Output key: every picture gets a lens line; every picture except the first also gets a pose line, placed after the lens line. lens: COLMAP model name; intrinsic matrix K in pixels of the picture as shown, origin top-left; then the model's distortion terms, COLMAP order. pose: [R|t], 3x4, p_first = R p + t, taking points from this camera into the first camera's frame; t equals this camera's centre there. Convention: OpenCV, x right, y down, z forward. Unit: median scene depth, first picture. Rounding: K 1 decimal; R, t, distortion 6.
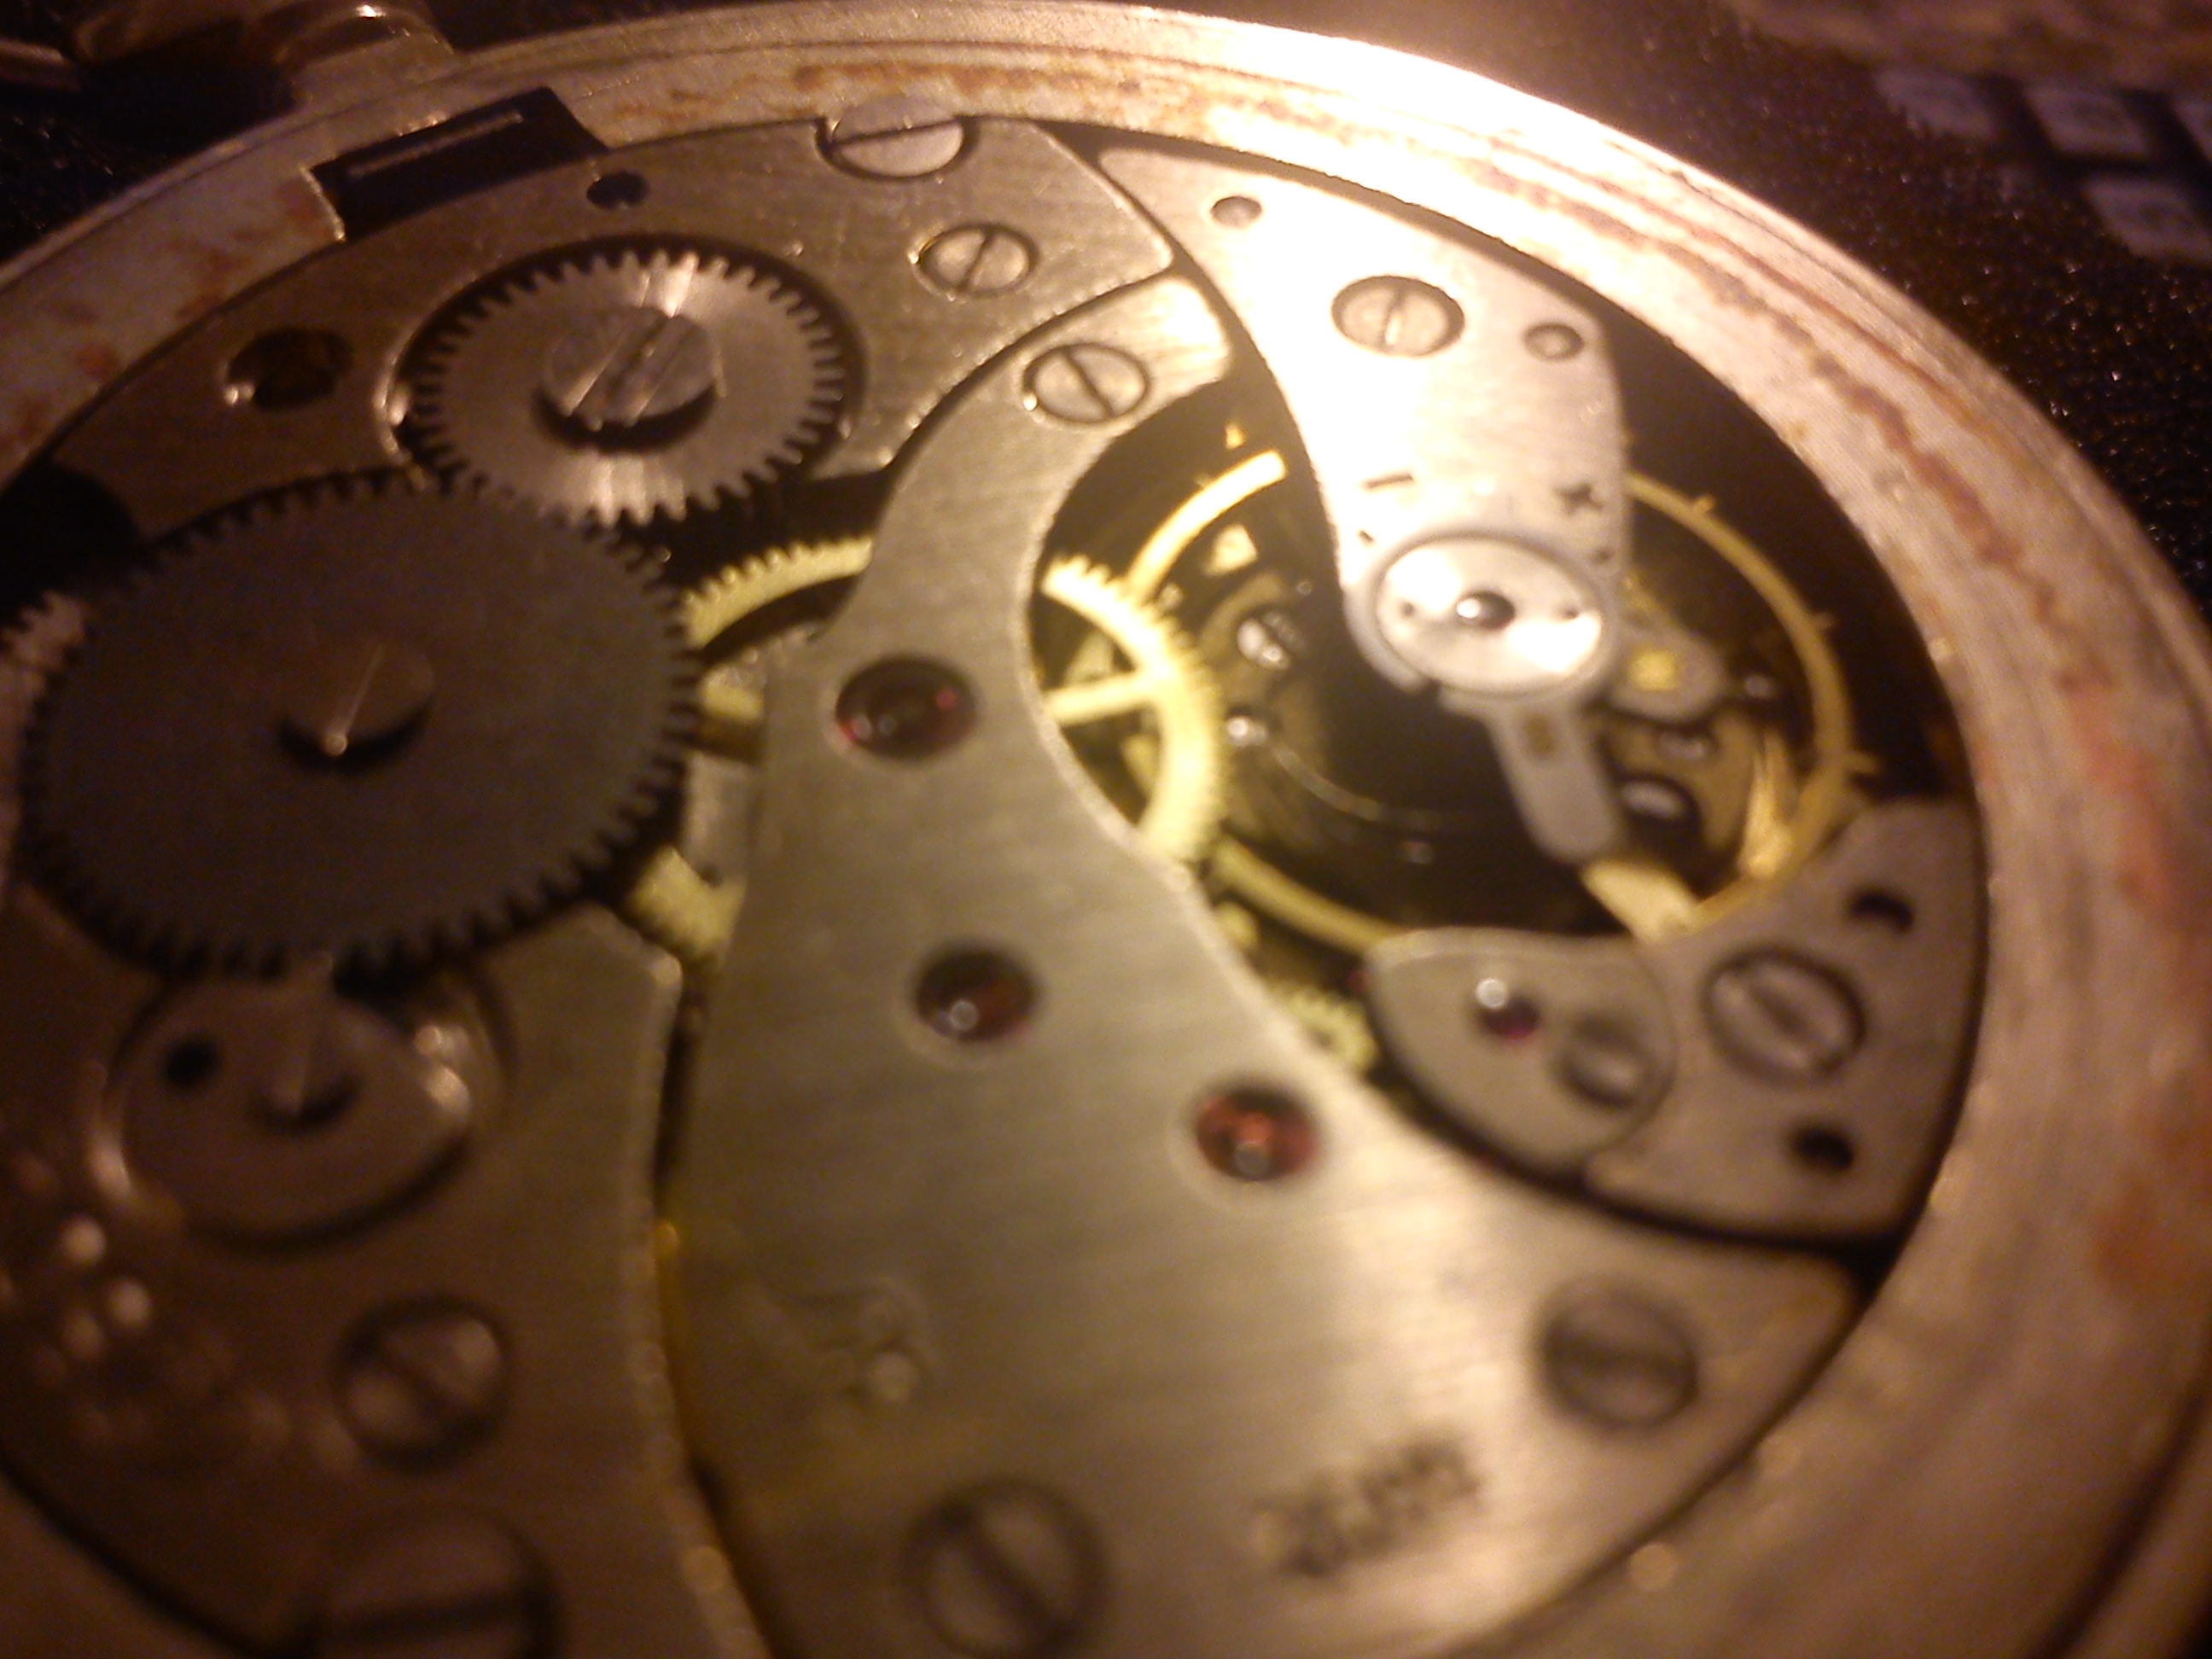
lens RADIAL K [[2140.6, 0, 1121.3], [0, 2140.6, 767.7], [0, 0, 1]] dist [0.046052, -0.309244]
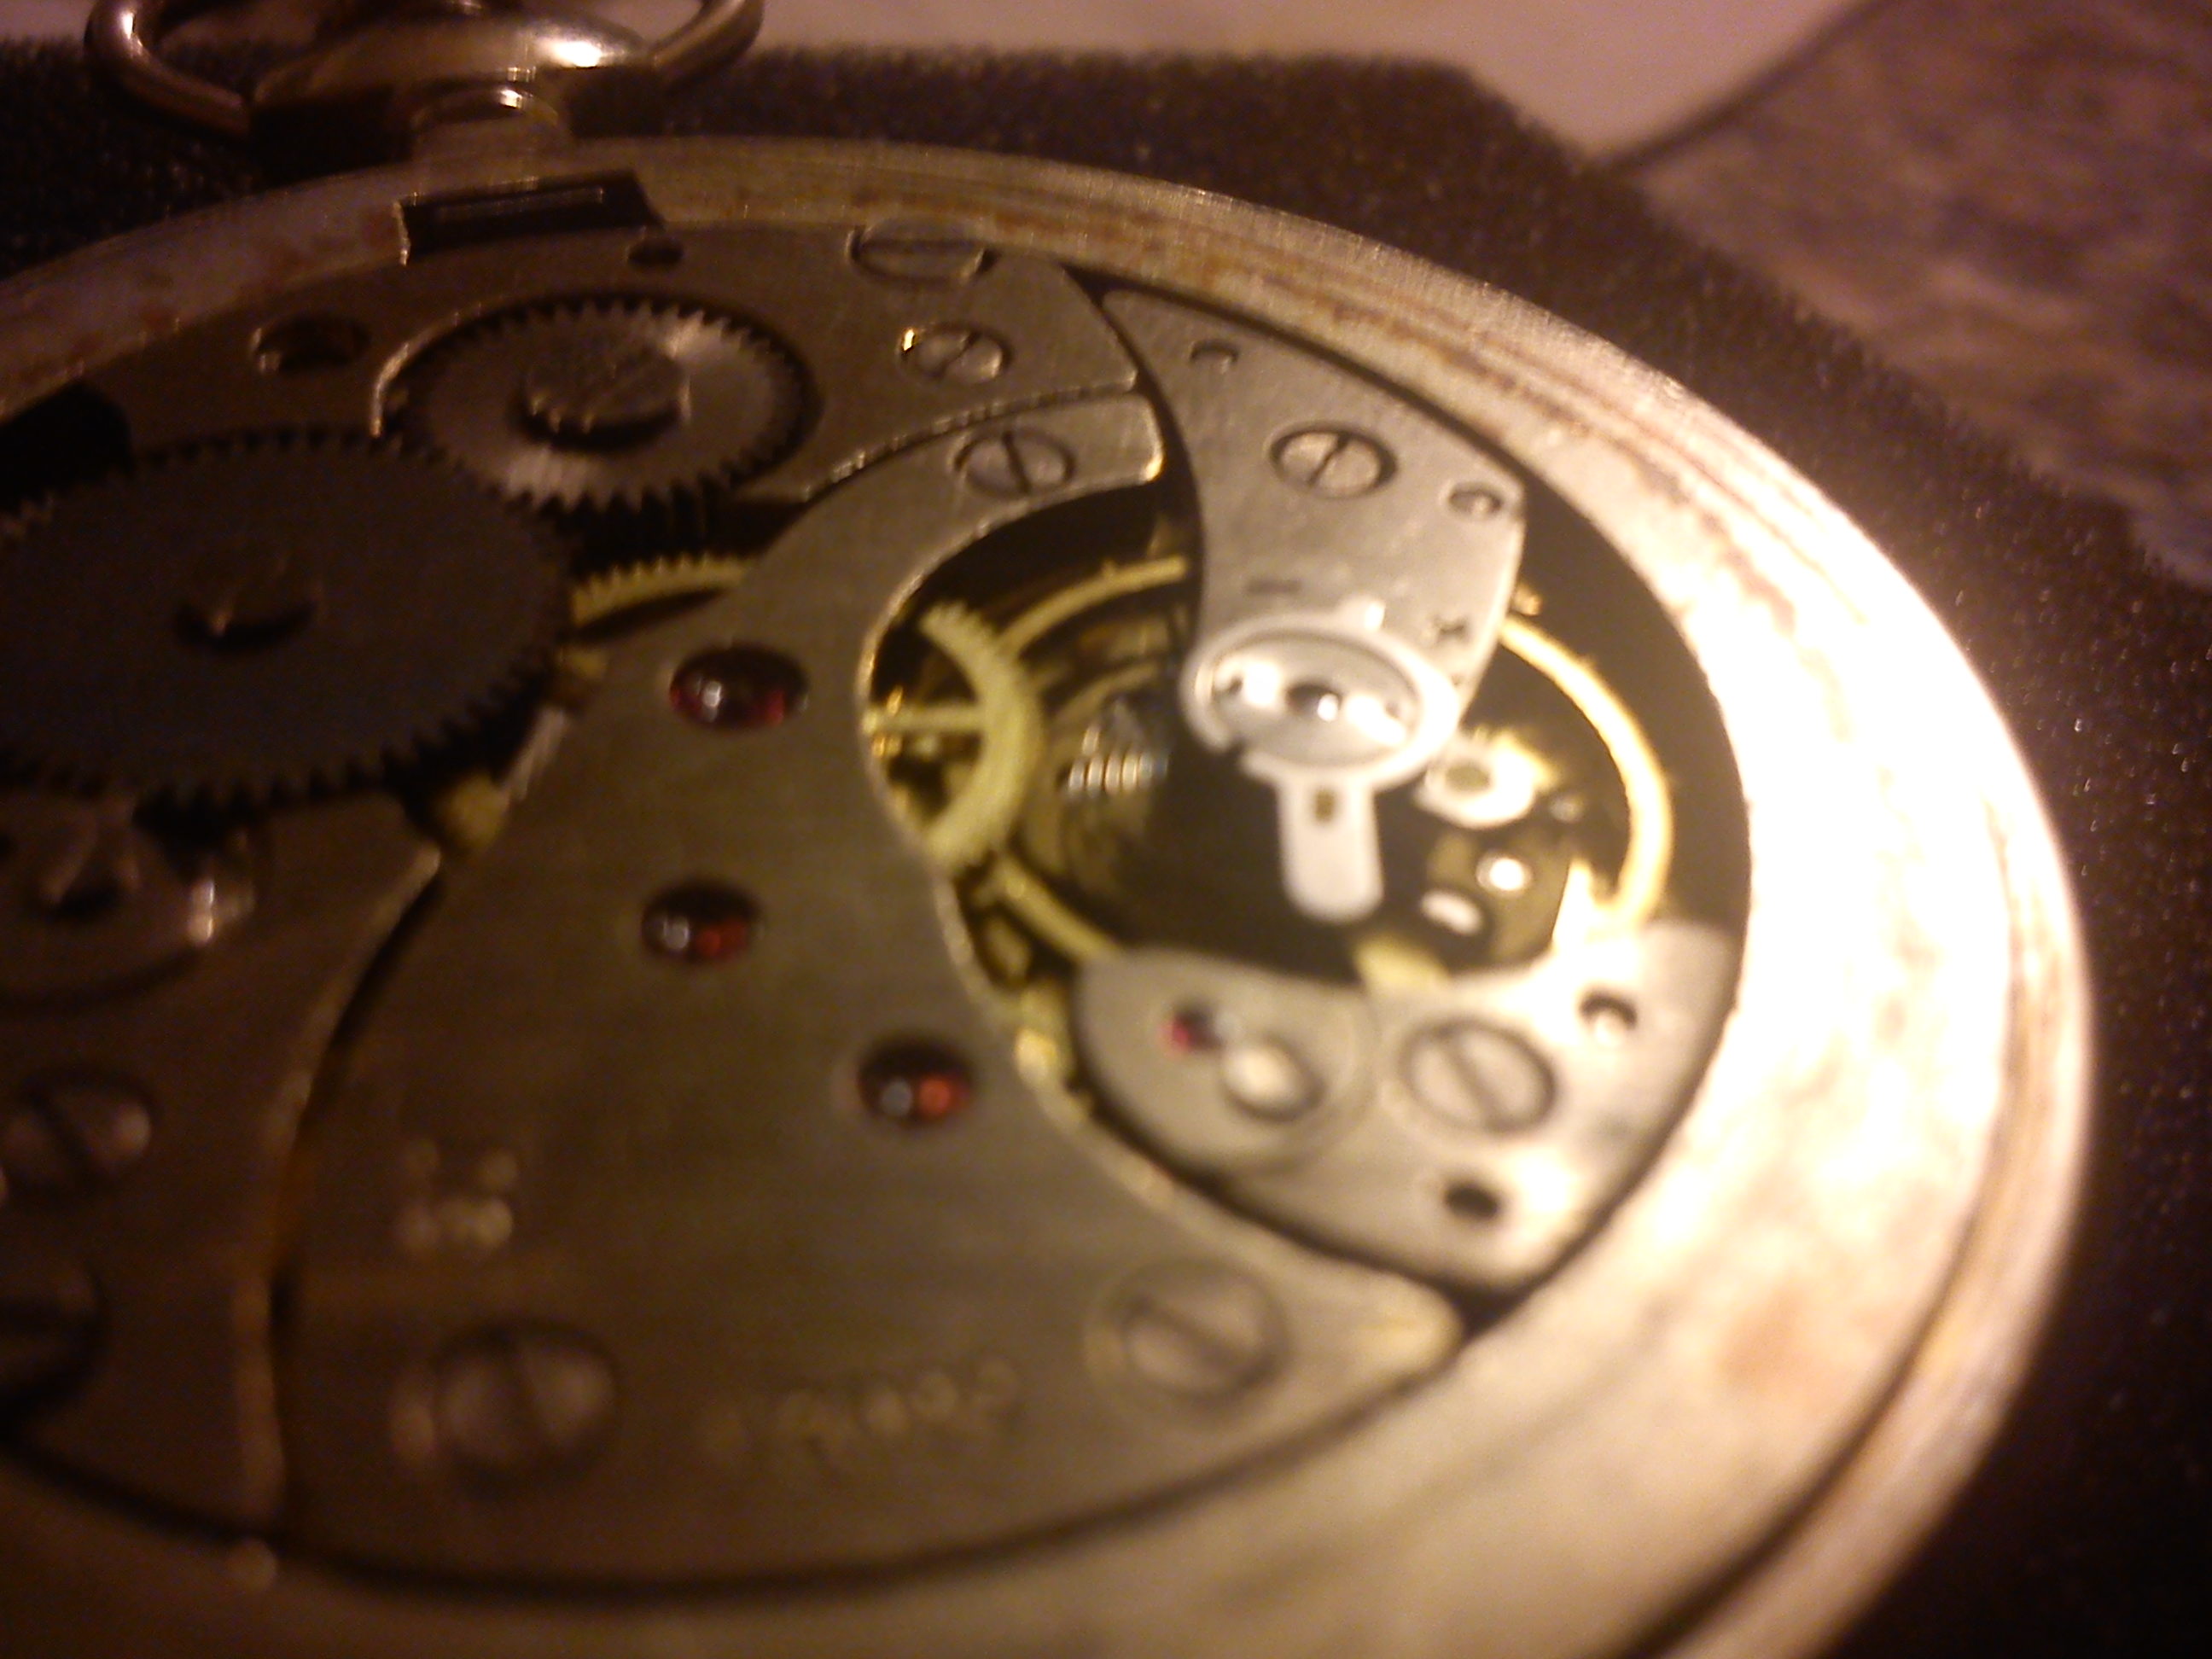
lens RADIAL K [[2140.6, 0, 1121.3], [0, 2140.6, 767.7], [0, 0, 1]] dist [0.046052, -0.309244]
pose [[0.979873, 0.161883, -0.116803, 0.181861], [-0.178707, 0.972105, -0.151904, 0.117336], [0.088954, 0.169720, 0.981469, -0.006570]]
